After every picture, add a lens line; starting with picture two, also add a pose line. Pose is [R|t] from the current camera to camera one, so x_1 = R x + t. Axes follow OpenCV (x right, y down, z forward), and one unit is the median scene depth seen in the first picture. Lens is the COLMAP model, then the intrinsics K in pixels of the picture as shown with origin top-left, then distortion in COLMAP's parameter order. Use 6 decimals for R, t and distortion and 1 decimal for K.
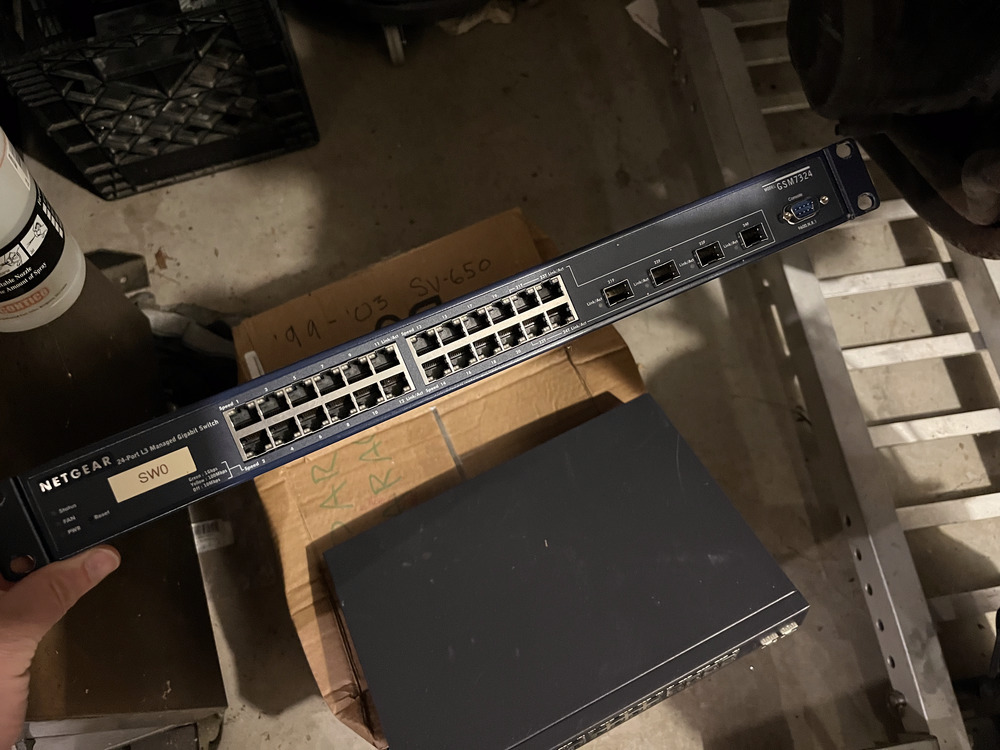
lens RADIAL K [[772.5, 0, 494.3], [0, 772.5, 376.6], [0, 0, 1]] dist [0.028559, -0.072049]
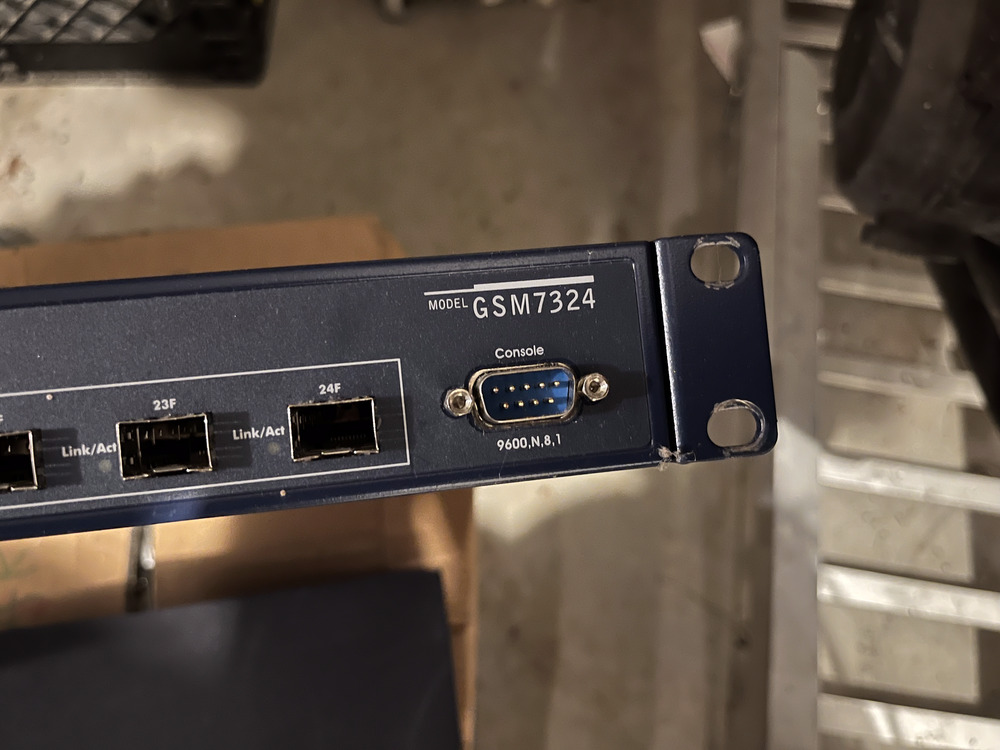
lens RADIAL K [[772.5, 0, 506.0], [0, 772.5, 372.5], [0, 0, 1]] dist [0.028559, -0.072049]
pose [[0.951243, 0.296529, -0.084891, 0.197595], [-0.299032, 0.954070, -0.018168, -0.102631], [0.075605, 0.042667, 0.996225, 0.316759]]
